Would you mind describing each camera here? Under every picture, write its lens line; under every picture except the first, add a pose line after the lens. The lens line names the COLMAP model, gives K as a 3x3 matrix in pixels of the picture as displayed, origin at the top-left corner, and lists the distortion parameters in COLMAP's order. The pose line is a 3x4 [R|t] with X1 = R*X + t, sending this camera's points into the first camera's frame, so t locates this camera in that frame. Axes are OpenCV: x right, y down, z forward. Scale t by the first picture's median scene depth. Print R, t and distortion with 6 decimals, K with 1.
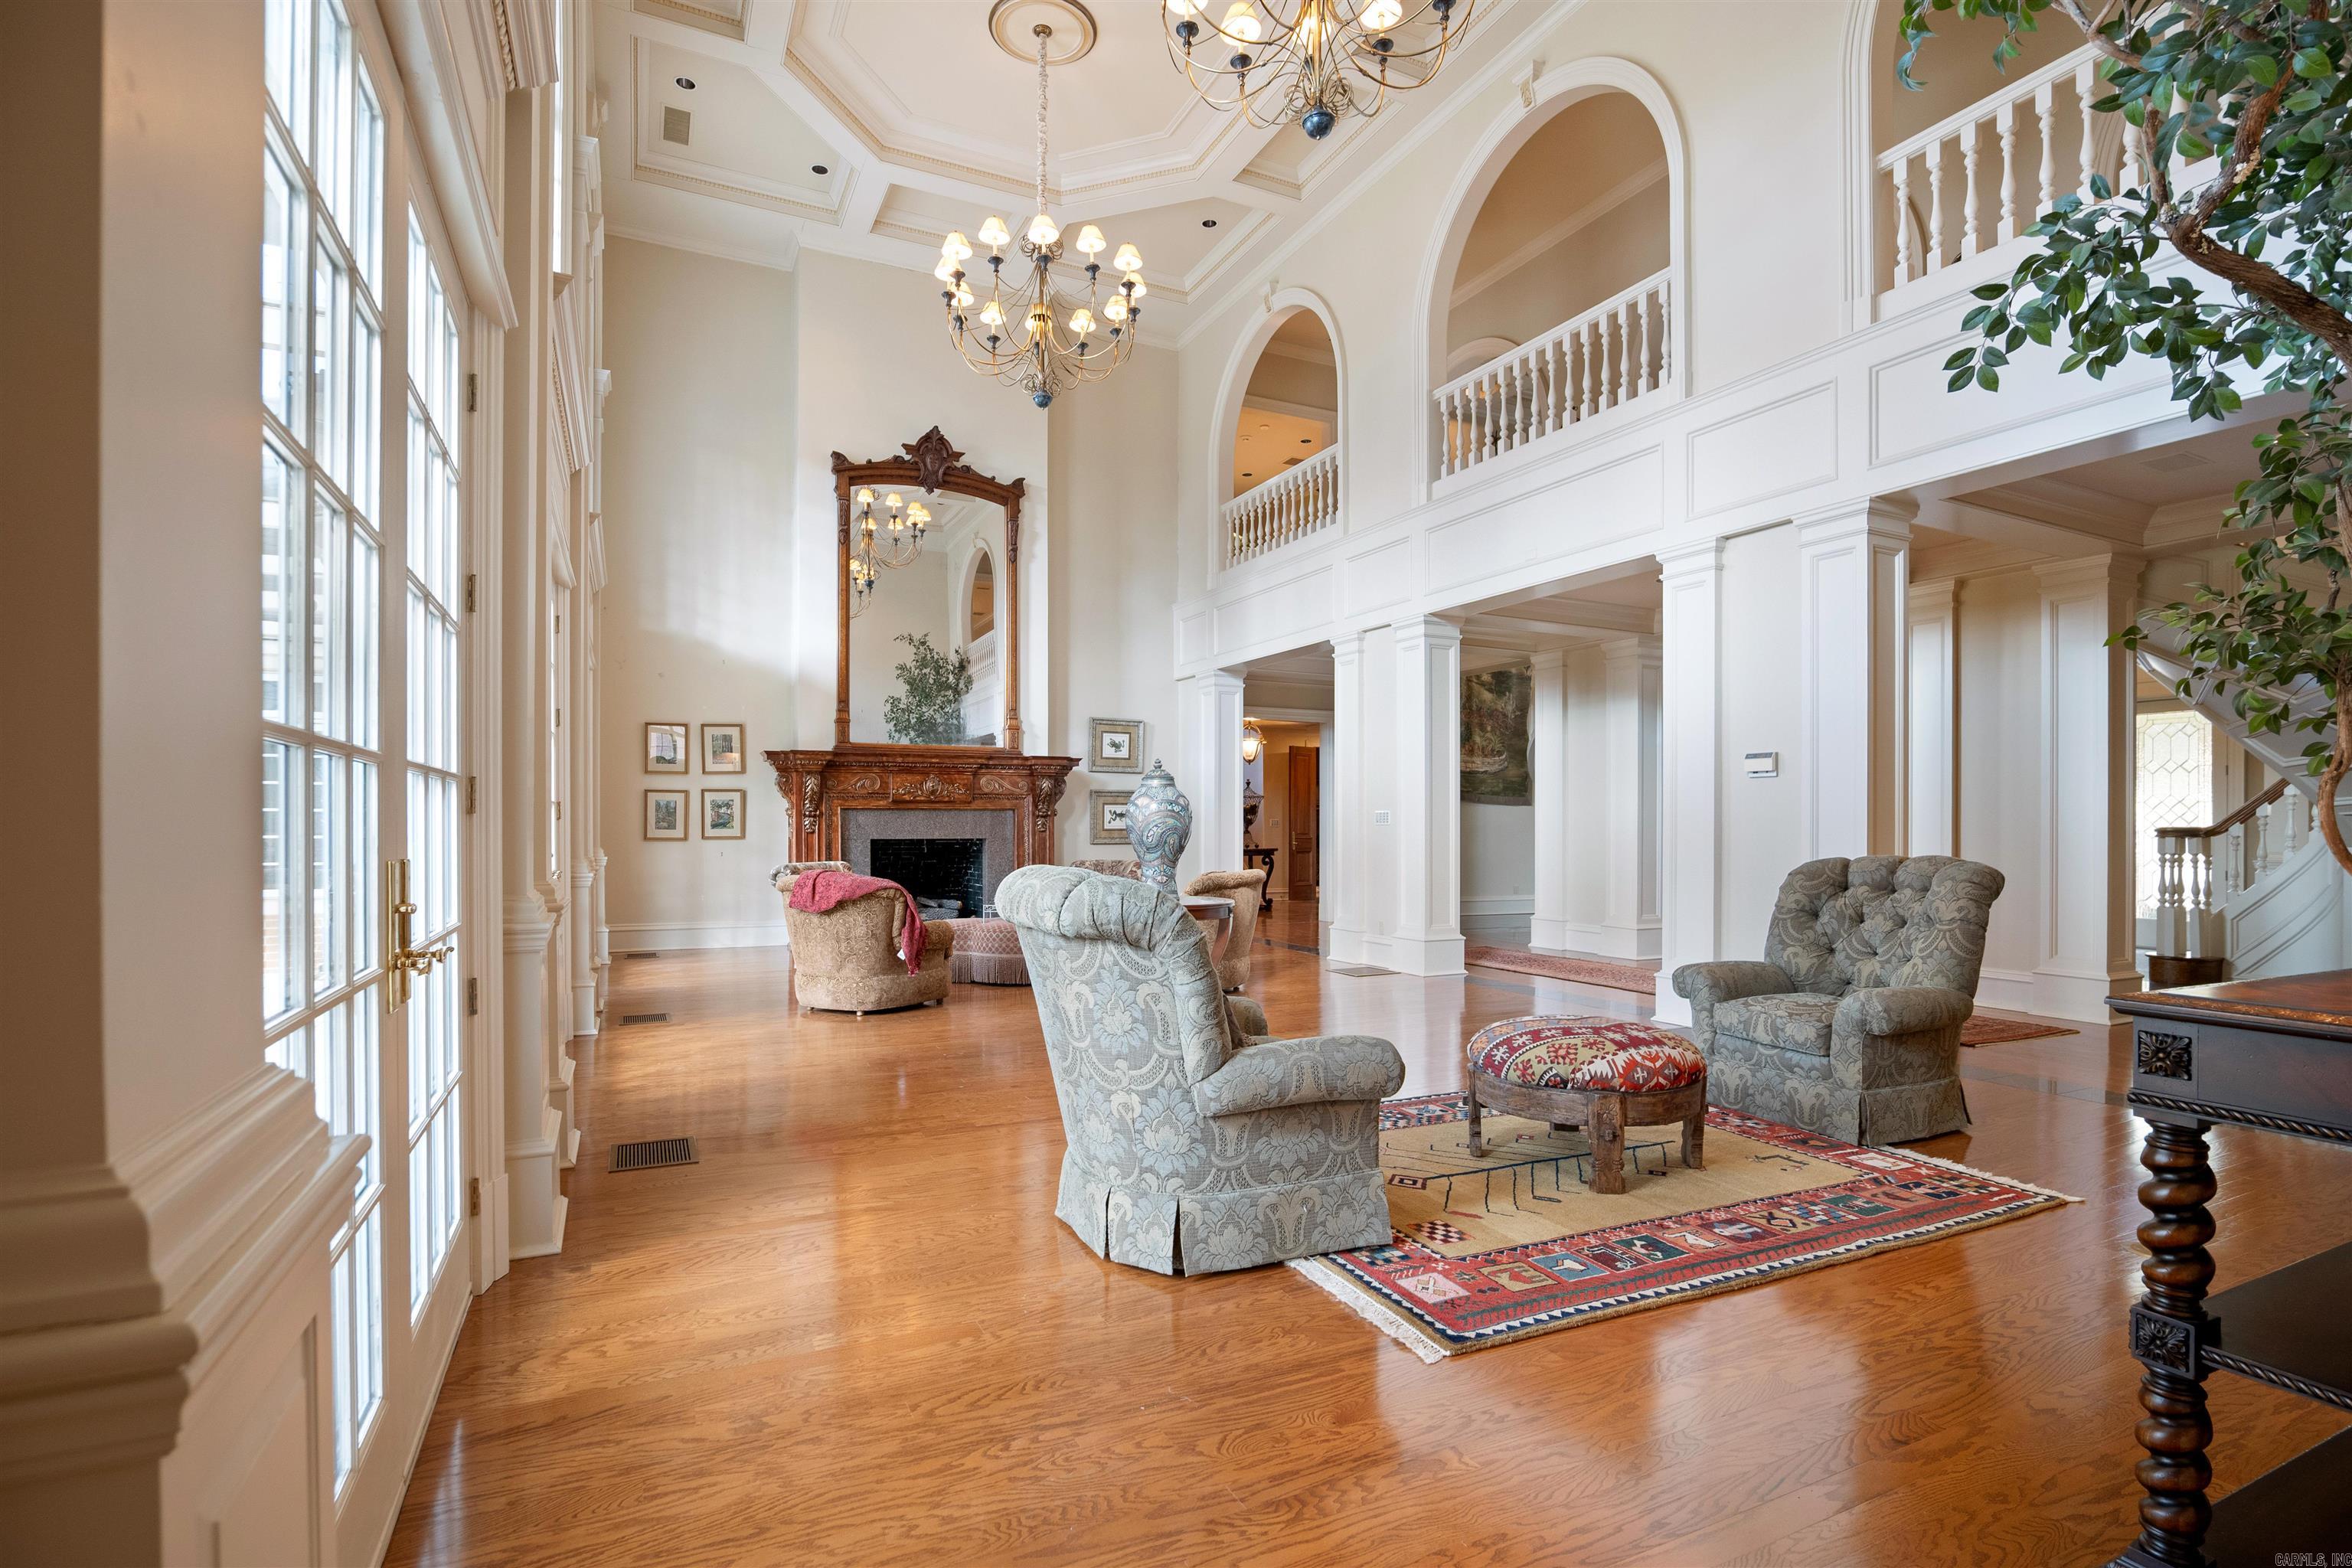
lens RADIAL K [[1104.8, 0, 1167.8], [0, 1104.8, 794.6], [0, 0, 1]] dist [-0.020105, 0.002493]
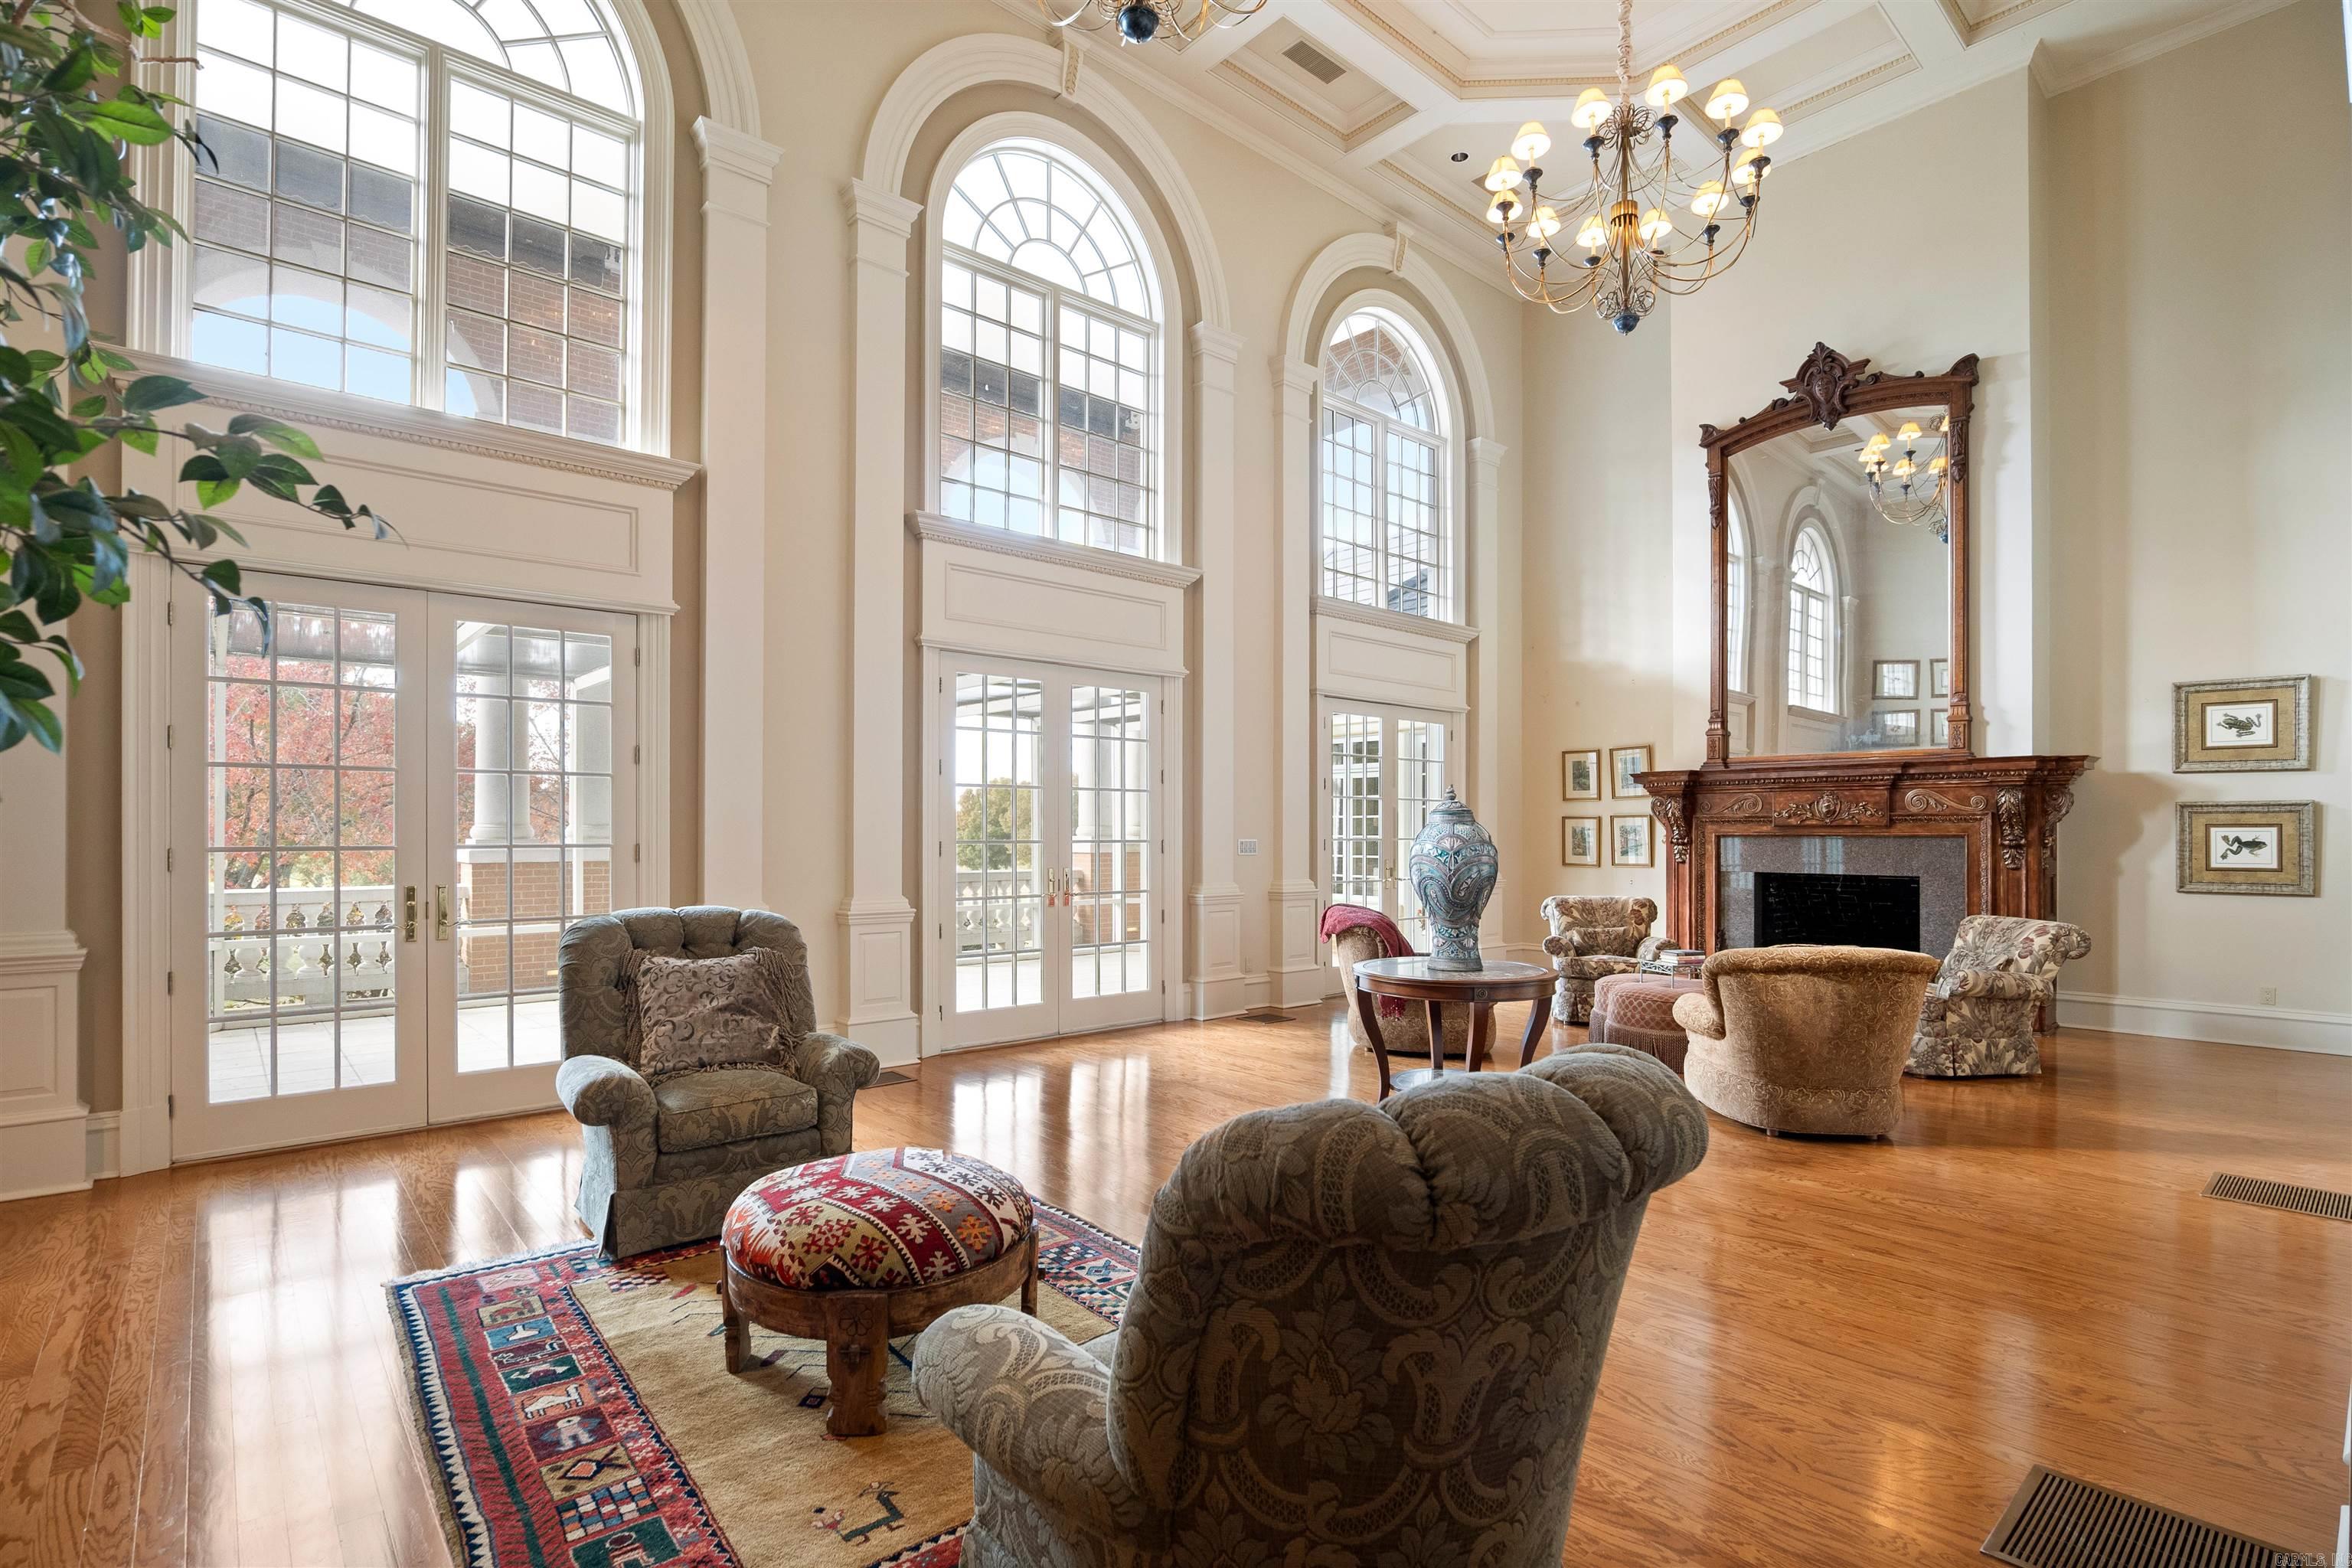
lens RADIAL K [[1104.8, 0, 1174.4], [0, 1104.8, 803.8], [0, 0, 1]] dist [-0.020105, 0.002493]
pose [[0.273250, -0.022724, -0.961675, 0.404921], [0.023834, 0.999574, -0.016847, -0.007602], [0.961648, -0.018317, 0.273675, 0.351240]]
